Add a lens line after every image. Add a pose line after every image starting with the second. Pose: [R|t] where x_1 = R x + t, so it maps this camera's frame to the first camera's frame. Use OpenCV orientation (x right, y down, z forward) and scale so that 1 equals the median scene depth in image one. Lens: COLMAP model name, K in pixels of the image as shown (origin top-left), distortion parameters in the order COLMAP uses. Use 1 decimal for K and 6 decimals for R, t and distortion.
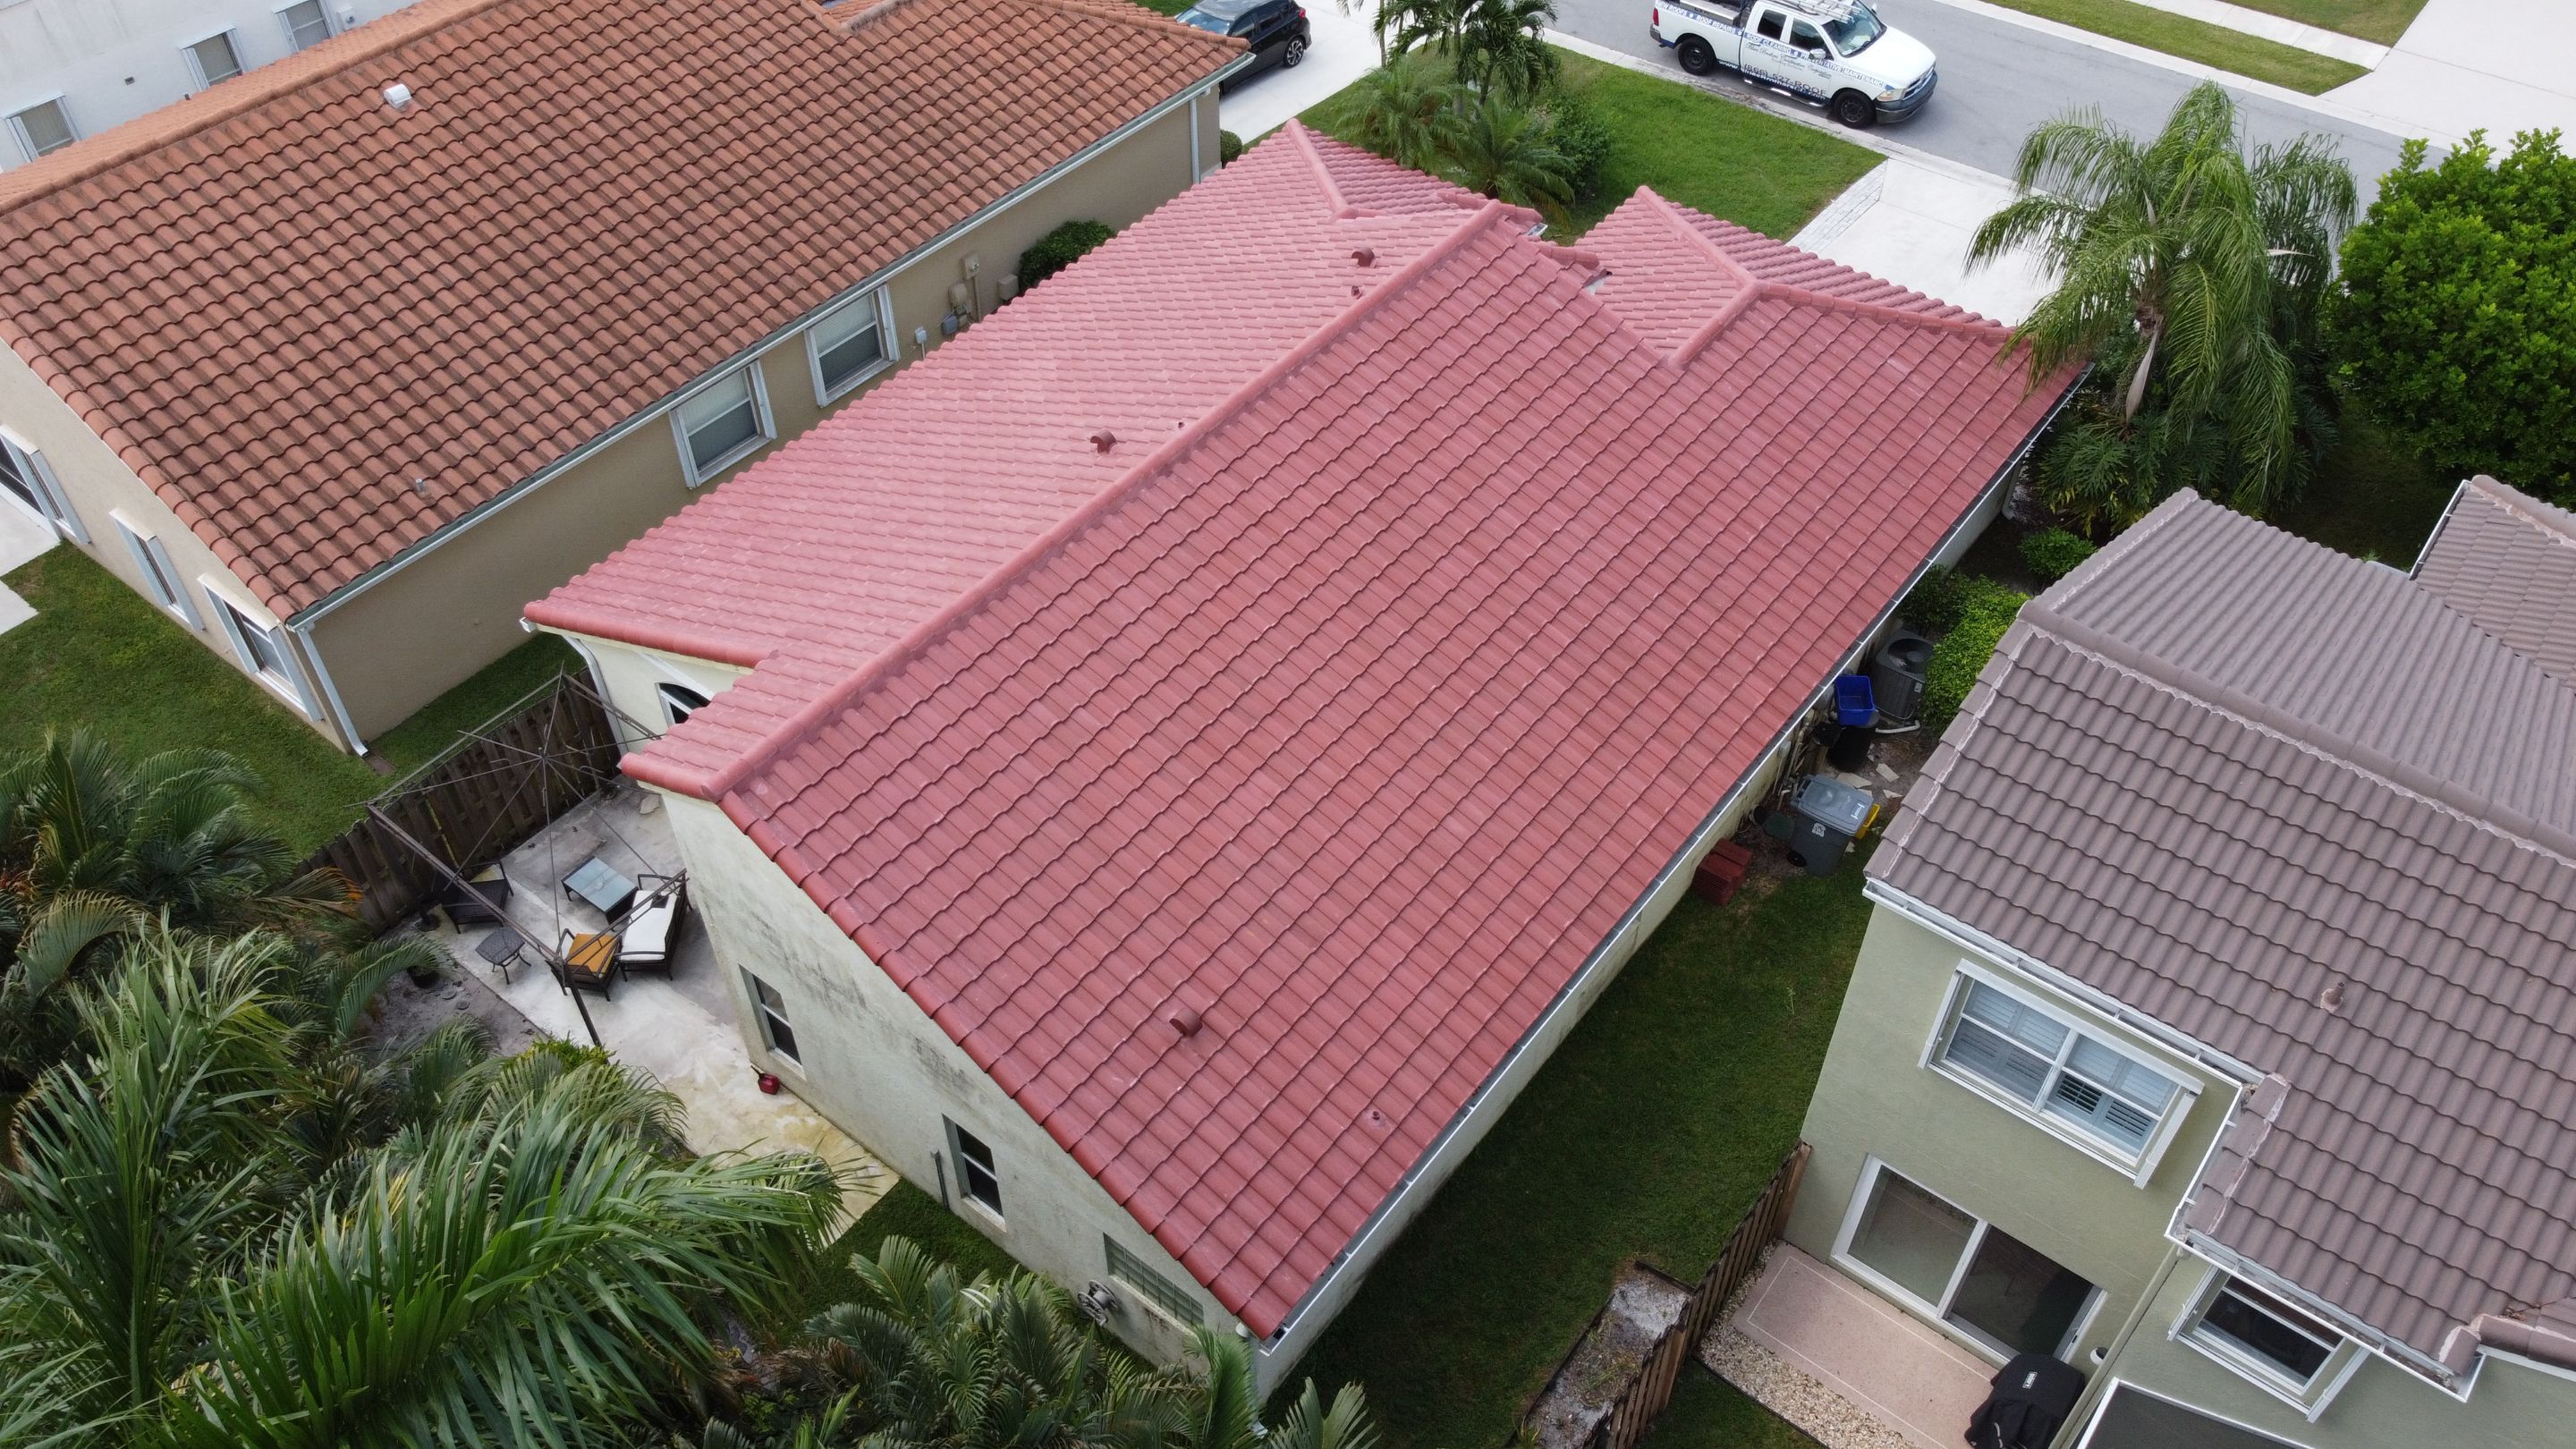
lens RADIAL K [[1955.9, 0, 1288.0], [0, 1955.9, 721.7], [0, 0, 1]] dist [-0.006440, -0.004732]
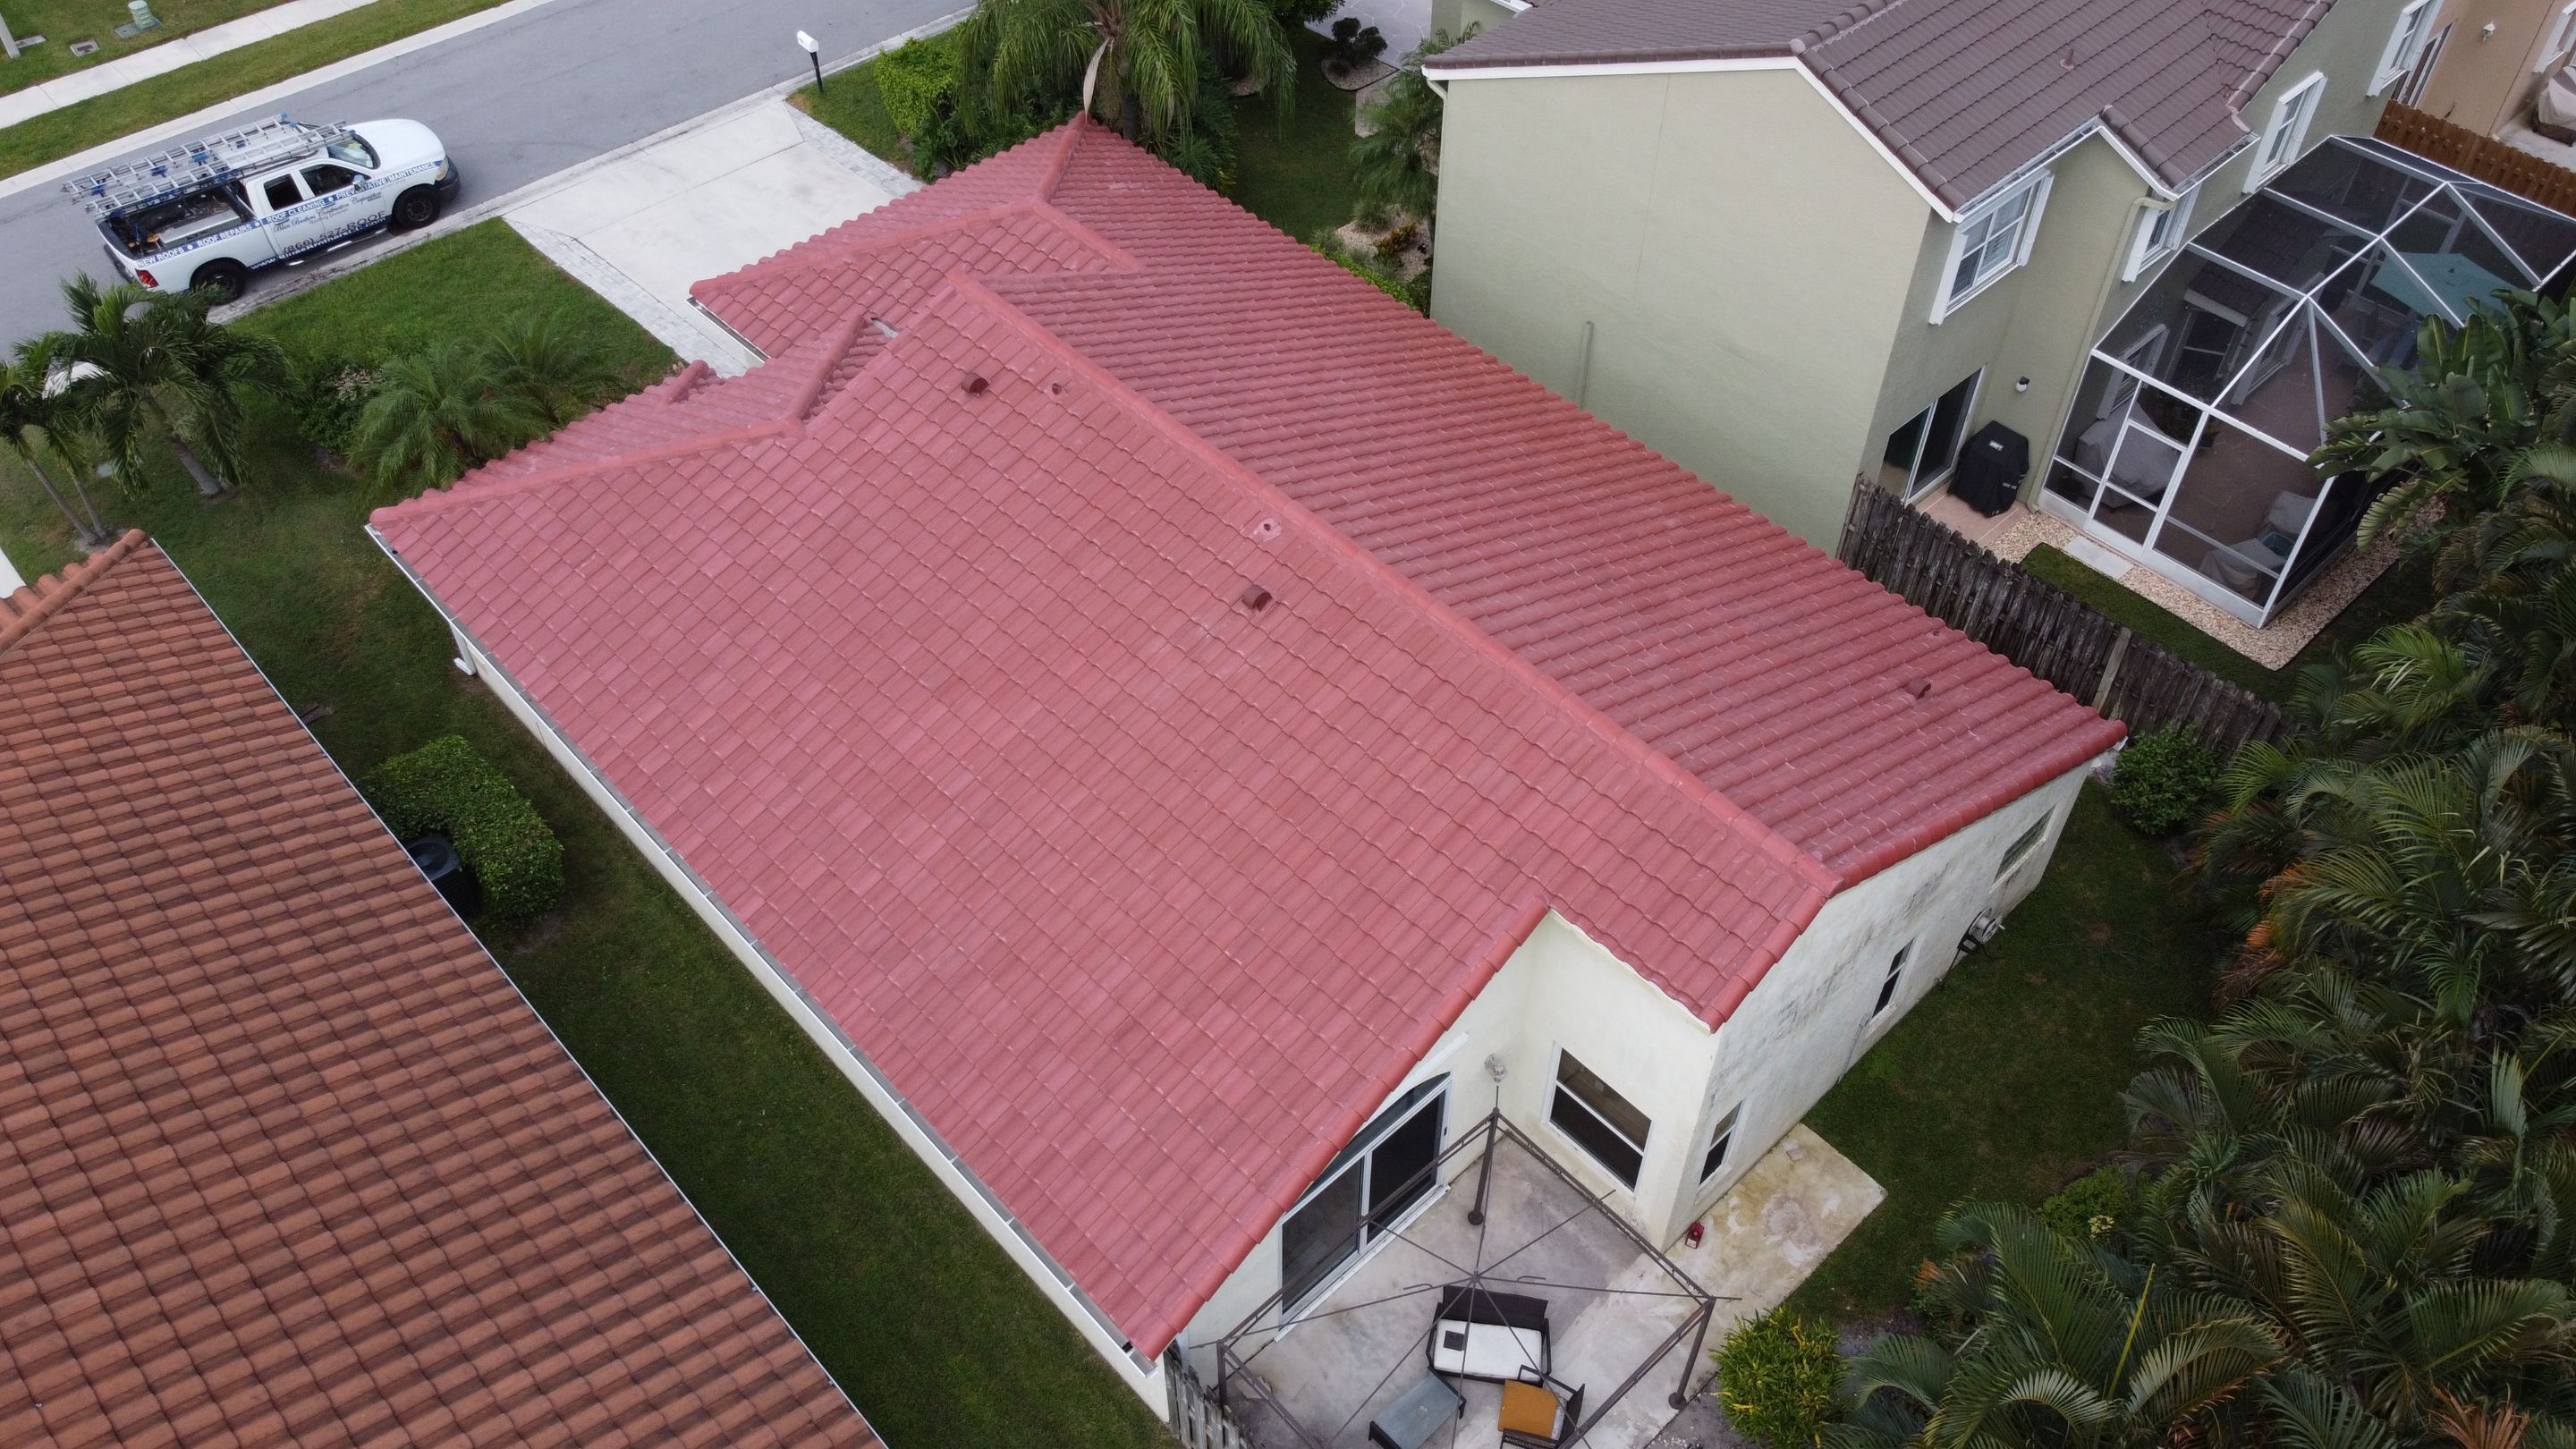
lens RADIAL K [[1955.9, 0, 1287.5], [0, 1955.9, 726.3], [0, 0, 1]] dist [-0.006440, -0.004732]
pose [[0.149311, -0.713153, 0.684923, -0.444939], [0.696788, 0.567361, 0.438848, -0.292761], [-0.701564, 0.411722, 0.581630, 0.286132]]
